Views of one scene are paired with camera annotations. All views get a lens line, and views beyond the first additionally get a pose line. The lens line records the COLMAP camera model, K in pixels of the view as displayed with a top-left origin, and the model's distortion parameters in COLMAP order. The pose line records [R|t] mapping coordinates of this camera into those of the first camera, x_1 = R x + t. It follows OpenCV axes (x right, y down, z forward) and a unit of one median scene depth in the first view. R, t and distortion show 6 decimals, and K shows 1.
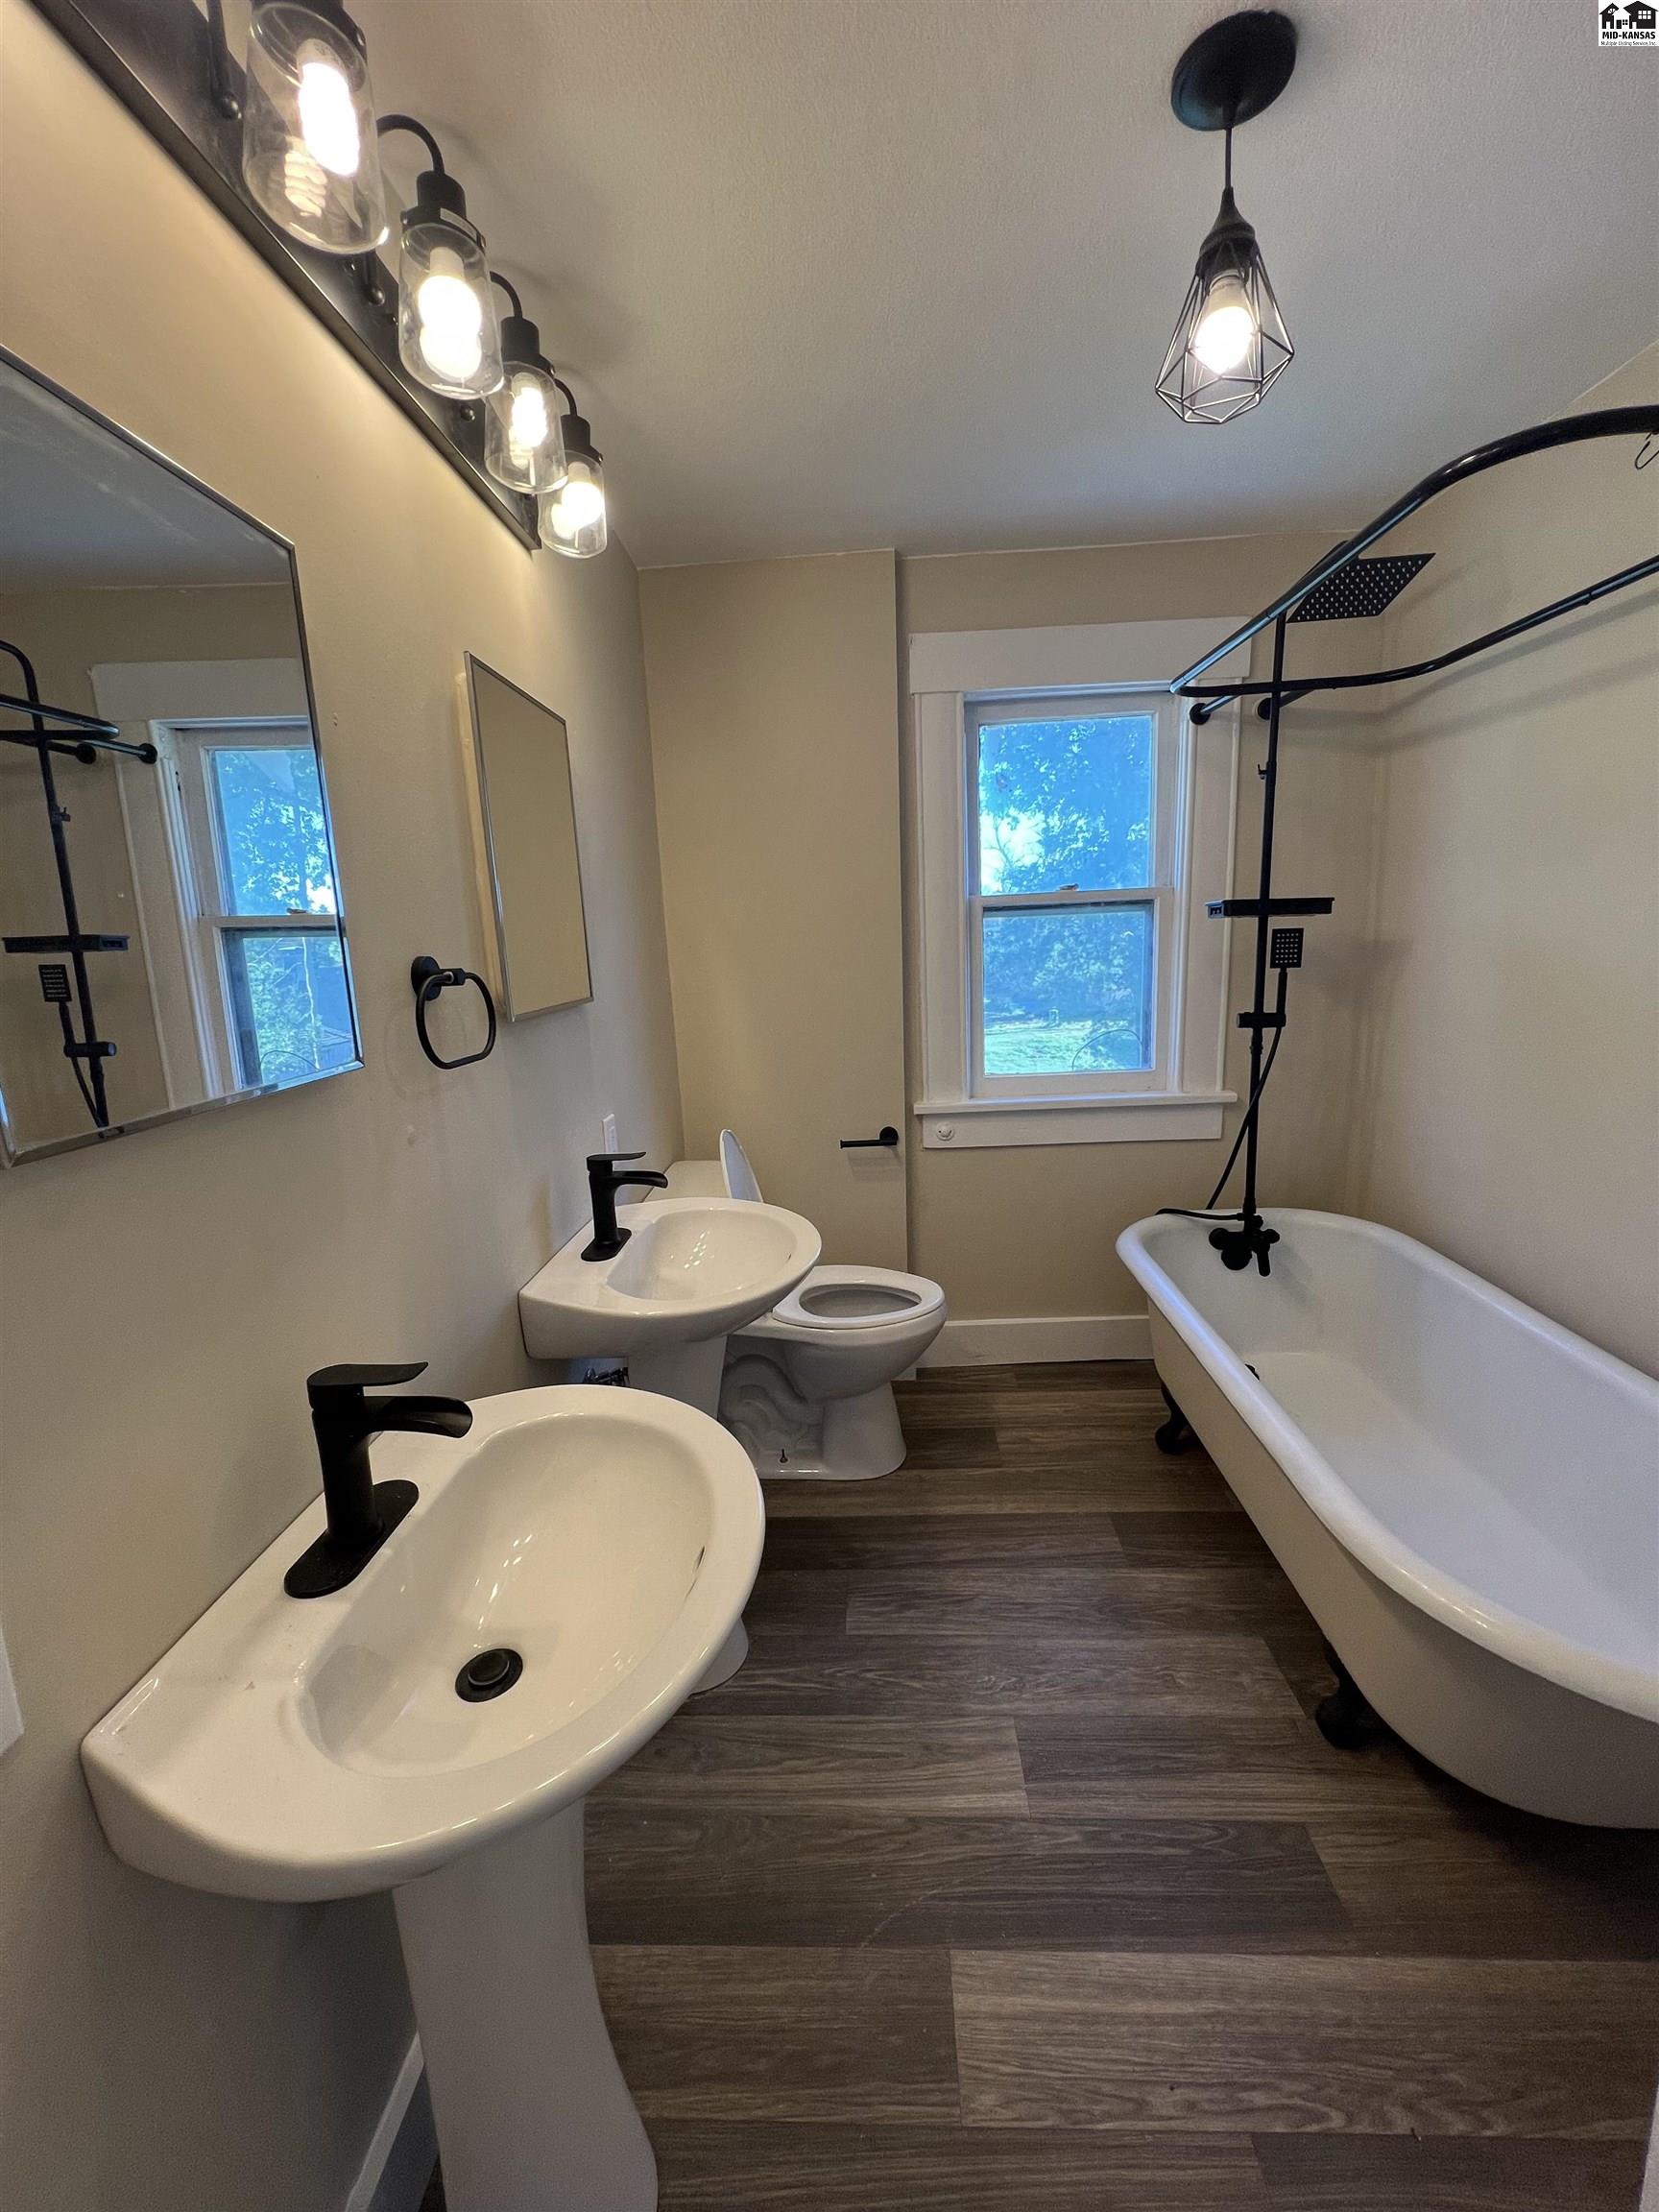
lens RADIAL K [[891.0, 0, 829.5], [0, 891.0, 1106.0], [0, 0, 1]] dist [-0.000719, -0.000248]
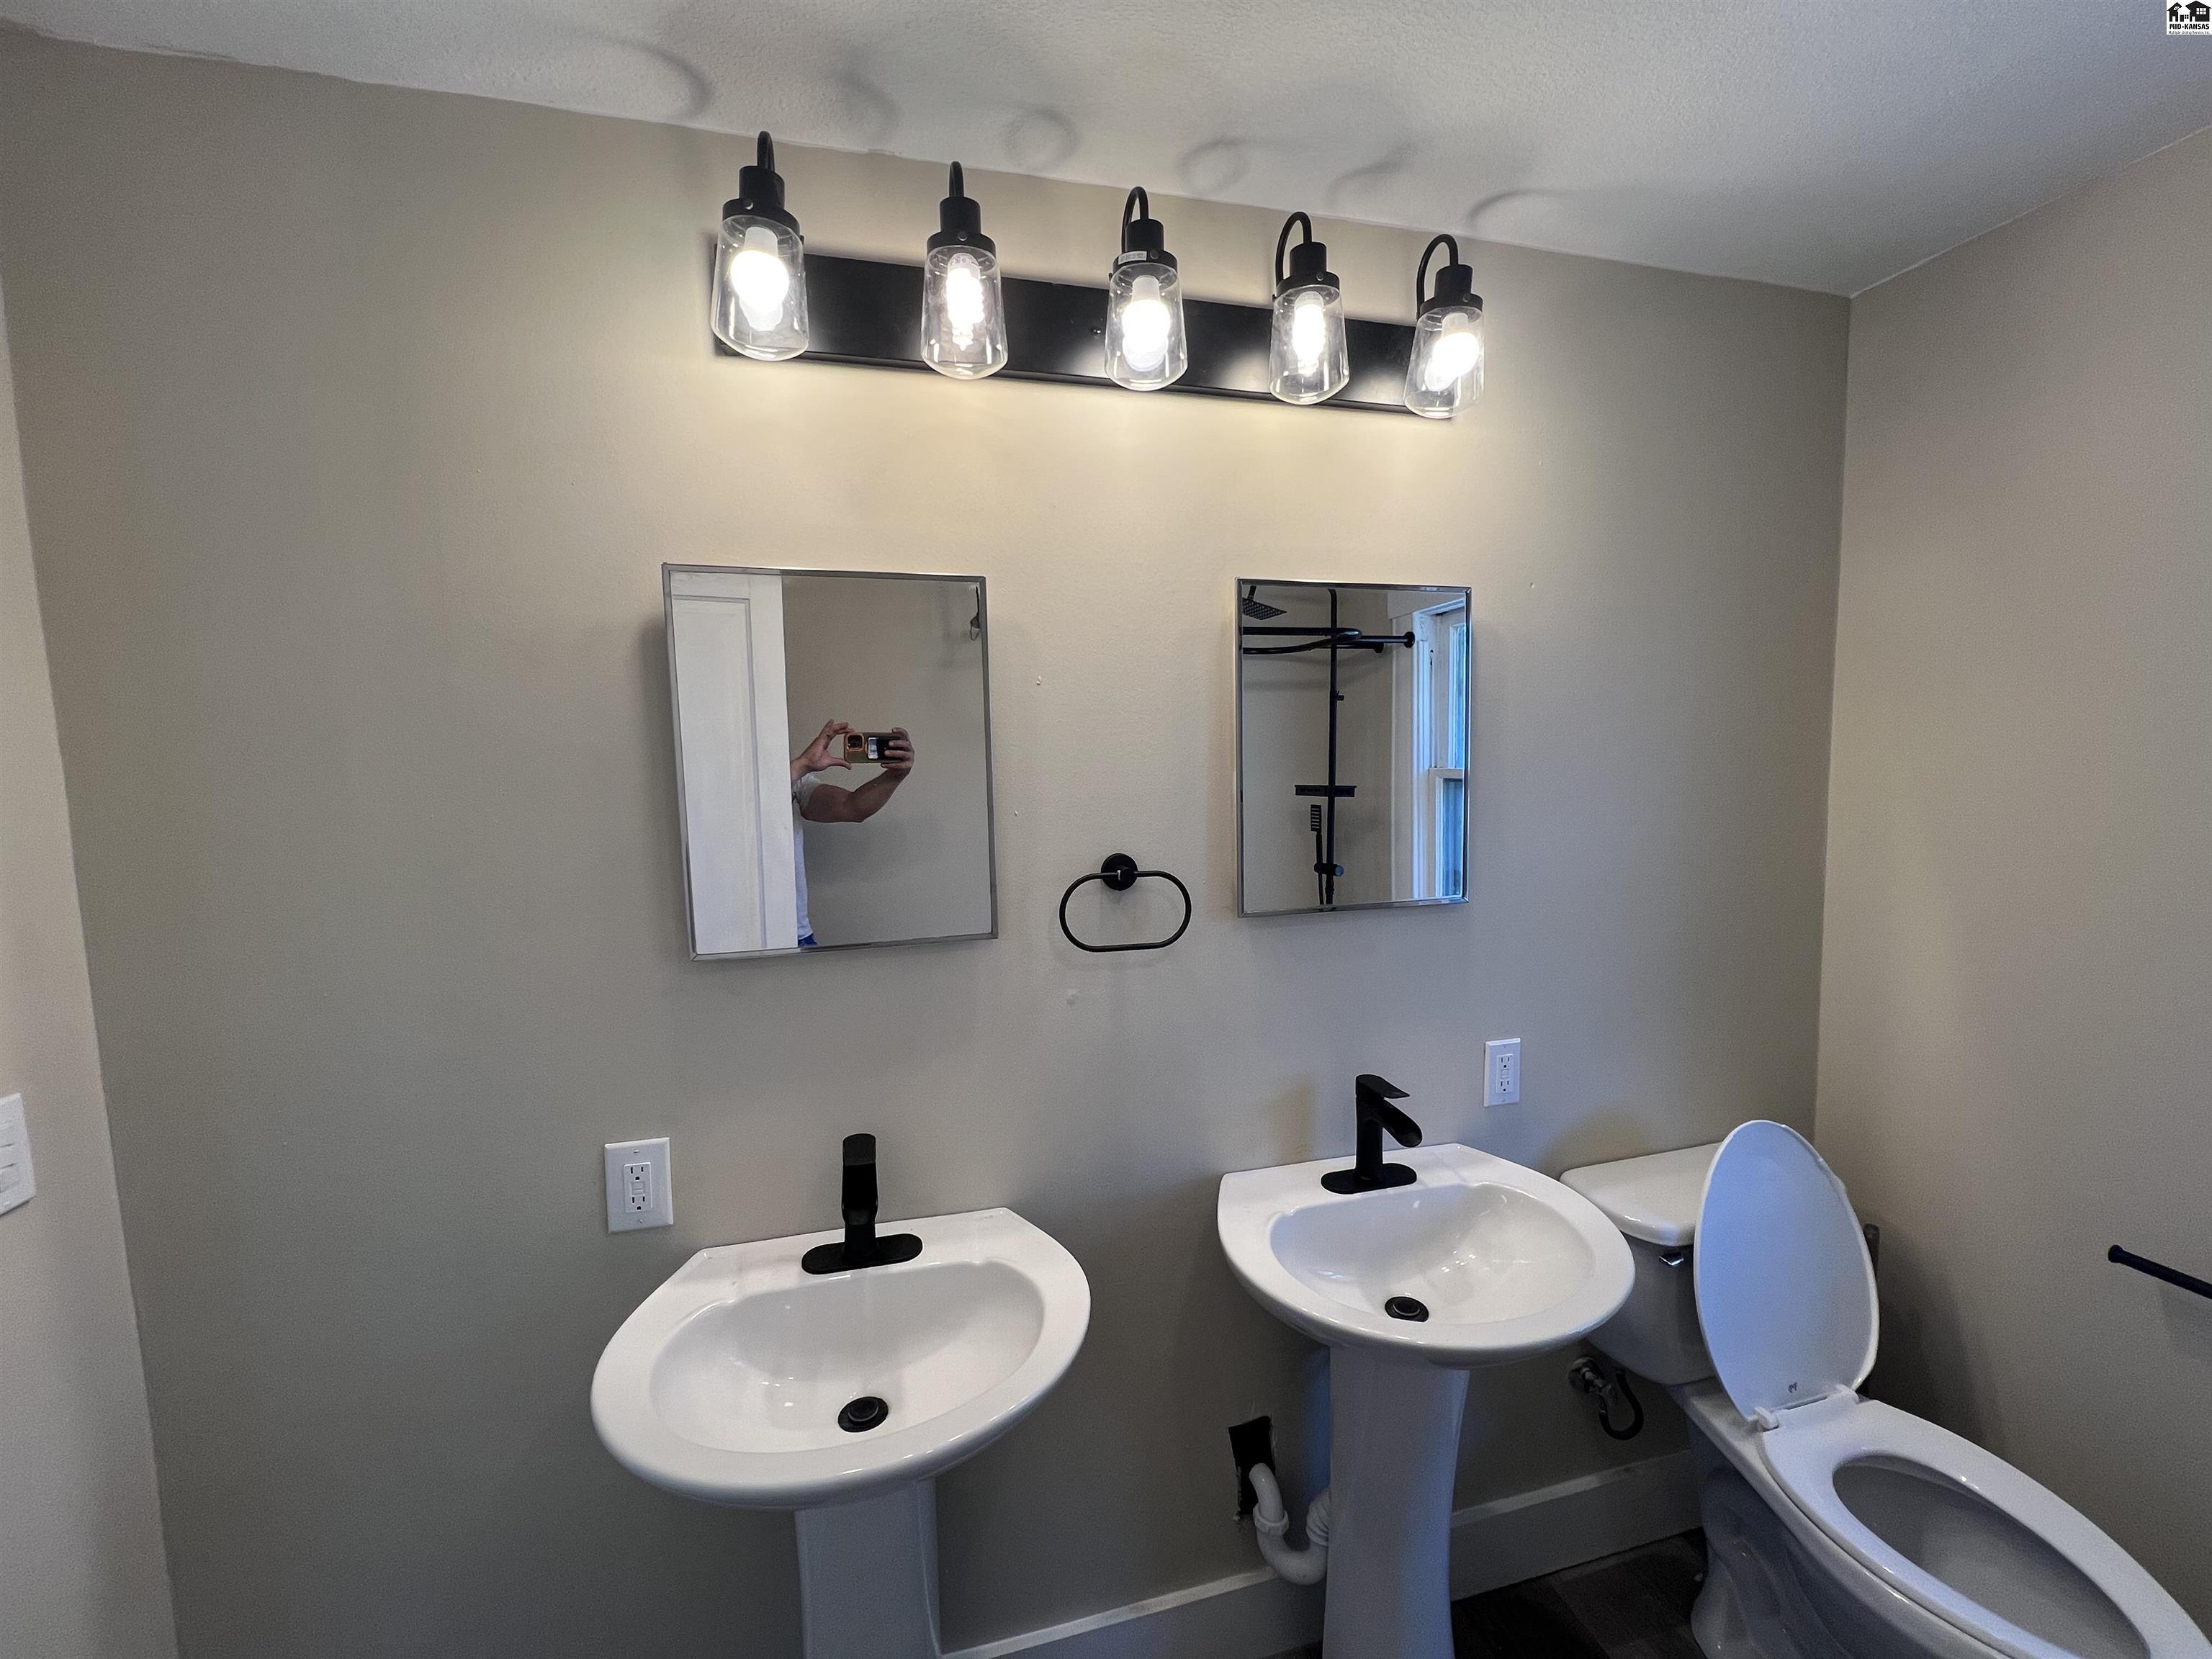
lens RADIAL K [[891.0, 0, 1106.0], [0, 891.0, 829.5], [0, 0, 1]] dist [-0.000719, -0.000248]
pose [[0.295414, 0.097471, -0.950384, 0.322075], [-0.177052, 0.983136, 0.045795, -0.123346], [0.938820, 0.154739, 0.307689, 0.276427]]
